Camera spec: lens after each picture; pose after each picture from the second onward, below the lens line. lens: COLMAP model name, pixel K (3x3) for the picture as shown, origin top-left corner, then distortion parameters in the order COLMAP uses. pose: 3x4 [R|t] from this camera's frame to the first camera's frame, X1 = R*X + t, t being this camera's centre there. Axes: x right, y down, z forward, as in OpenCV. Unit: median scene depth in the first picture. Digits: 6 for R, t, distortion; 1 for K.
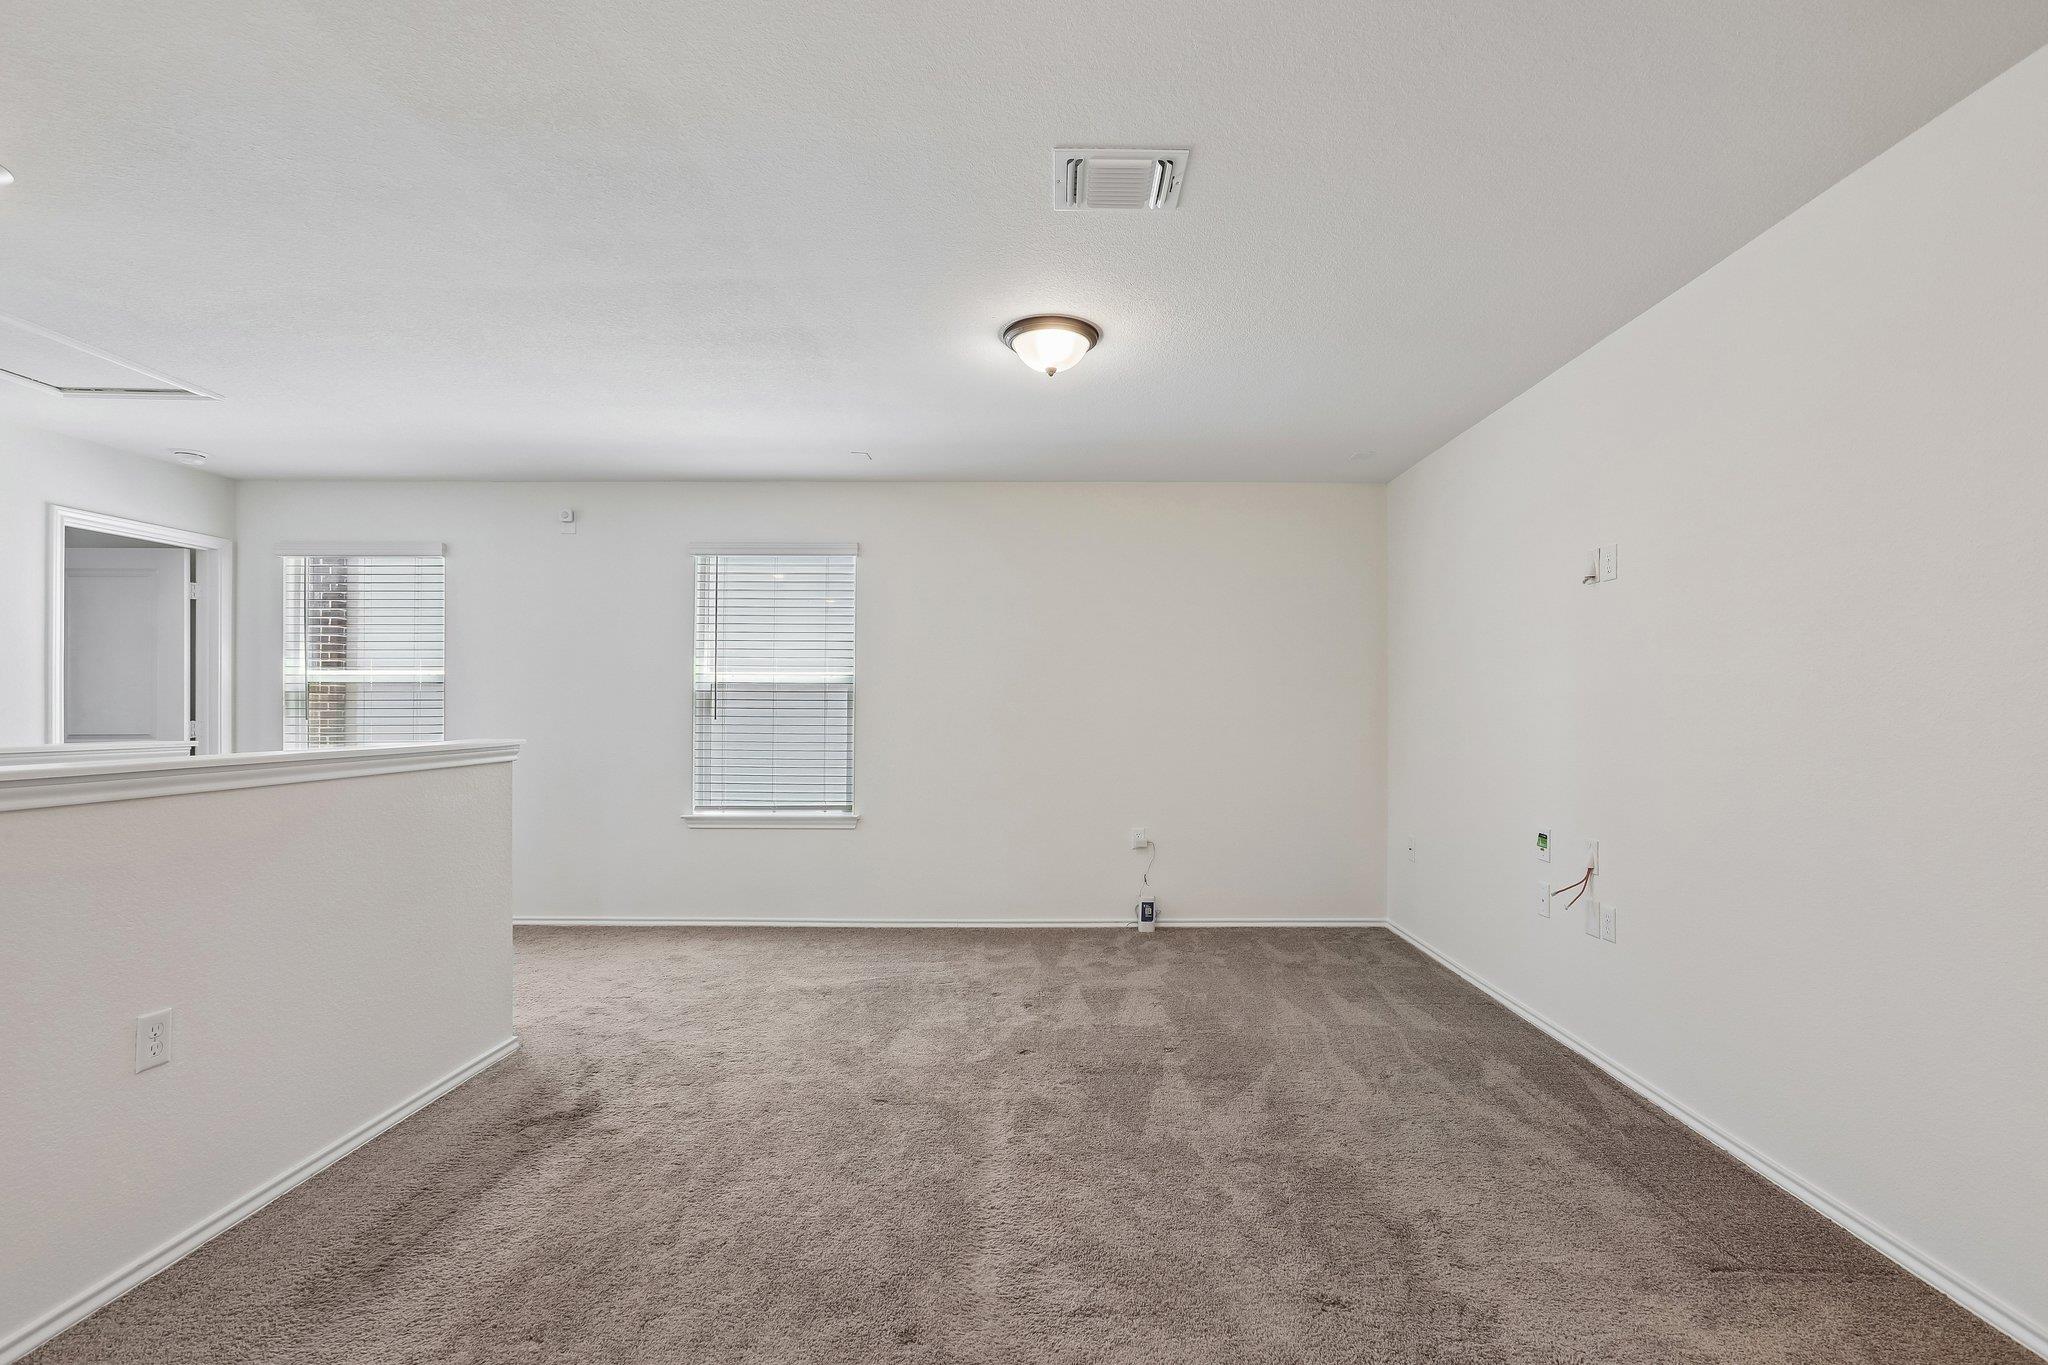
lens RADIAL K [[910.3, 0, 1024.0], [0, 910.3, 682.5], [0, 0, 1]] dist [0.000934, 0.000095]
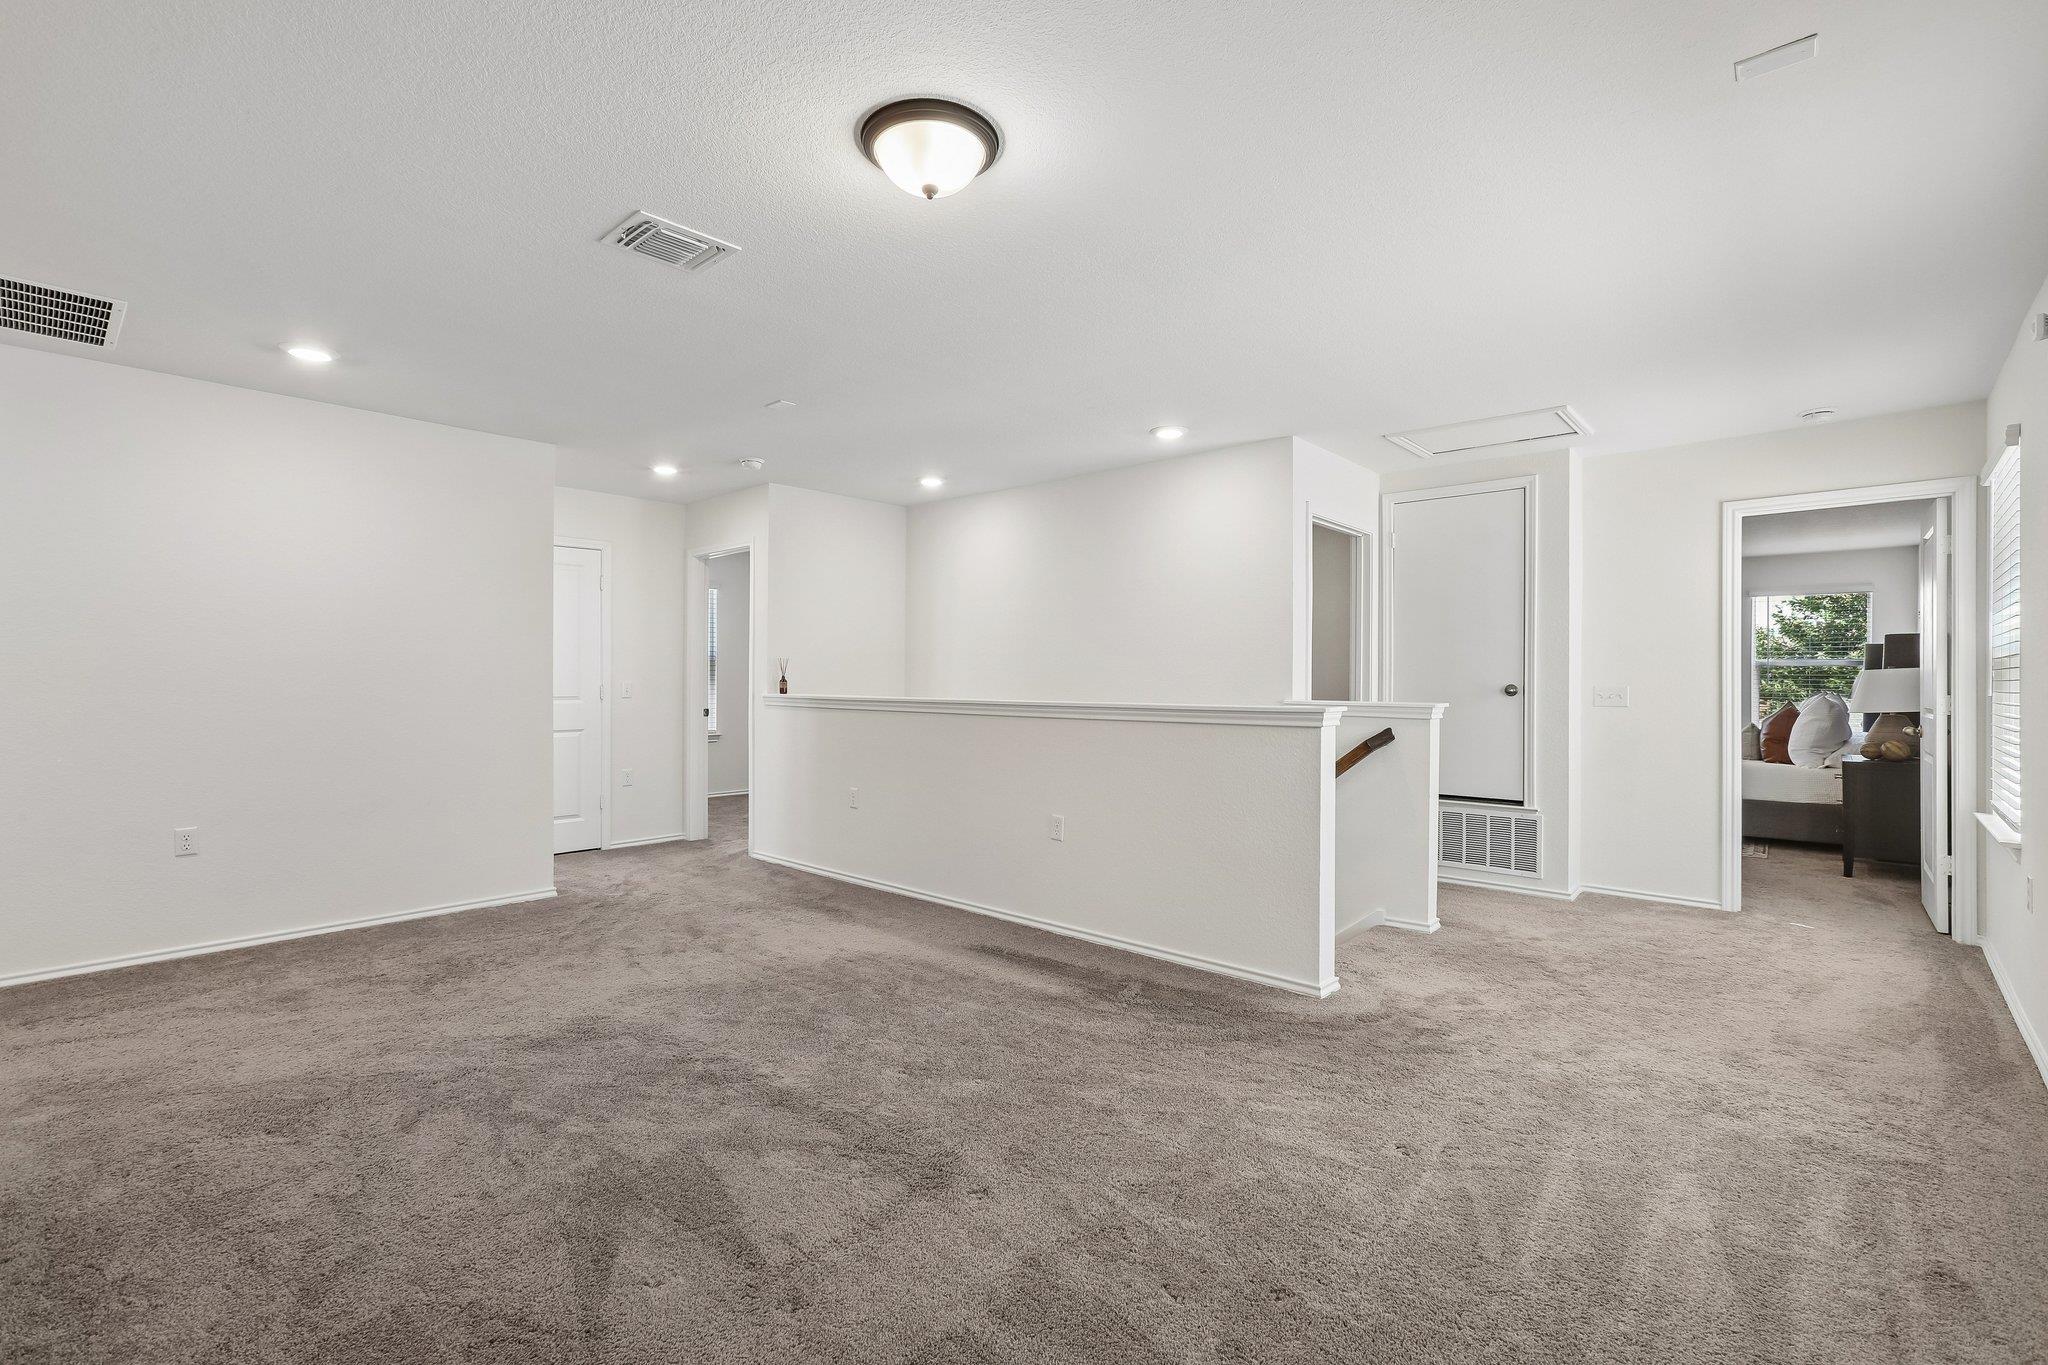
lens RADIAL K [[910.3, 0, 1024.0], [0, 910.3, 682.5], [0, 0, 1]] dist [0.000934, 0.000095]
pose [[-0.651349, 0.001602, -0.758777, 0.388174], [0.022686, 0.999592, -0.017363, 0.032194], [0.758439, -0.028523, -0.651119, 1.150607]]
